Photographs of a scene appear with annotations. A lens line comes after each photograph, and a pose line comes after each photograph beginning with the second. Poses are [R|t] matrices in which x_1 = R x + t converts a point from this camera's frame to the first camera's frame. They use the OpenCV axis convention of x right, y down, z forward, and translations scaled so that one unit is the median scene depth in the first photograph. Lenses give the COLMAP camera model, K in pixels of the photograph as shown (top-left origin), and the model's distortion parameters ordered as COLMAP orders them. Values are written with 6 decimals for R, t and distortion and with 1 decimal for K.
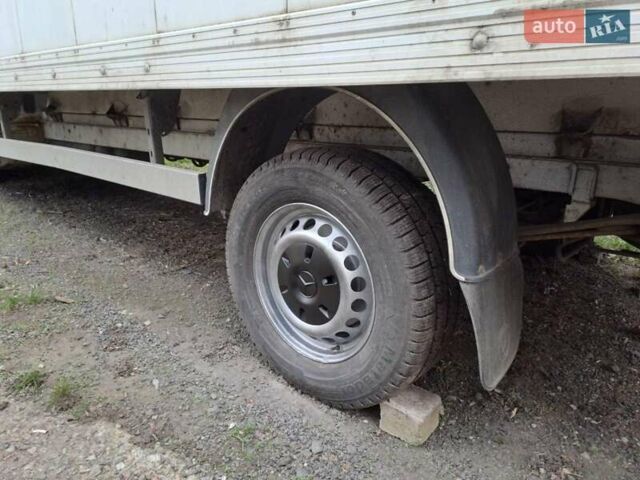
lens RADIAL K [[470.4, 0, 319.9], [0, 470.4, 237.8], [0, 0, 1]] dist [0.091354, -0.085476]
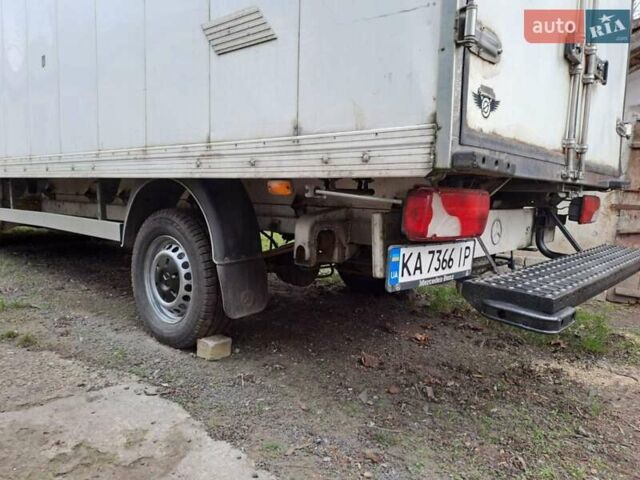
lens RADIAL K [[470.4, 0, 319.9], [0, 470.4, 237.8], [0, 0, 1]] dist [0.091354, -0.085476]
pose [[0.999785, 0.020211, 0.004532, 0.563900], [-0.019033, 0.982760, -0.183903, 0.268746], [-0.008171, 0.183778, 0.982934, -0.873400]]
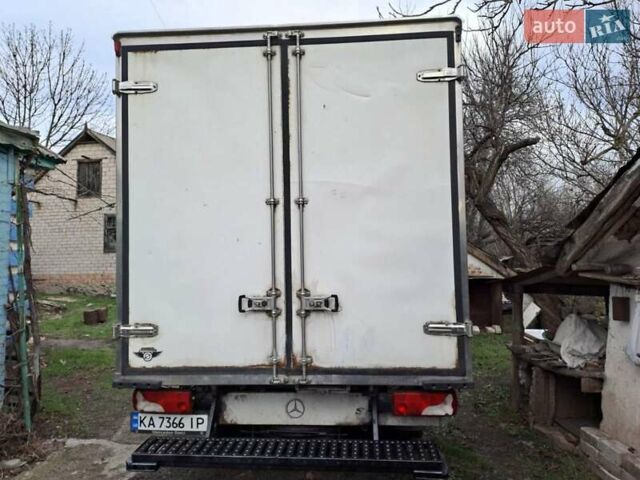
lens RADIAL K [[460.0, 0, 316.6], [0, 460.0, 235.5], [0, 0, 1]] dist [0.082379, -0.079910]
pose [[0.599890, -0.058618, -0.797933, 3.307613], [-0.202021, 0.953899, -0.221956, -0.441137], [0.774157, 0.294349, 0.560392, -0.714474]]
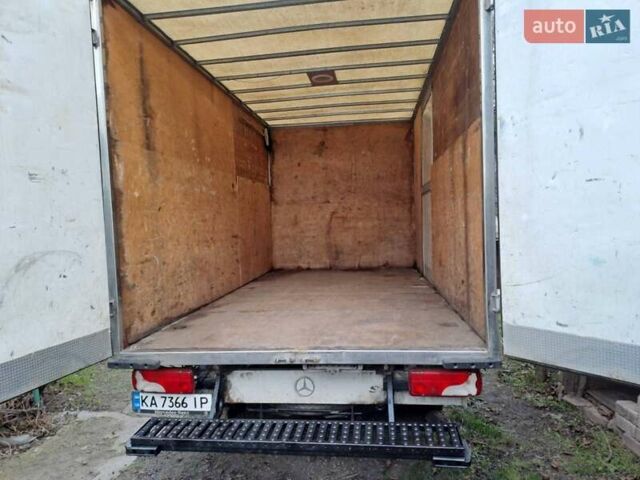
lens RADIAL K [[460.0, 0, 316.6], [0, 460.0, 235.5], [0, 0, 1]] dist [0.082379, -0.079910]
pose [[0.565235, -0.005780, -0.824909, 3.151989], [-0.188672, 0.972564, -0.136095, -0.516056], [0.803064, 0.232563, 0.548637, -0.538580]]
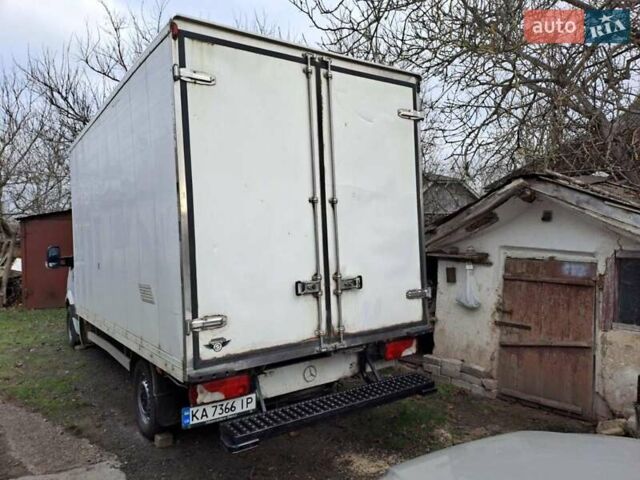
lens RADIAL K [[466.8, 0, 309.8], [0, 466.8, 238.5], [0, 0, 1]] dist [0.092694, -0.087537]
pose [[0.967799, -0.045142, -0.247643, 1.996170], [-0.024893, 0.961804, -0.272605, -0.102921], [0.250490, 0.269992, 0.929709, -2.143330]]
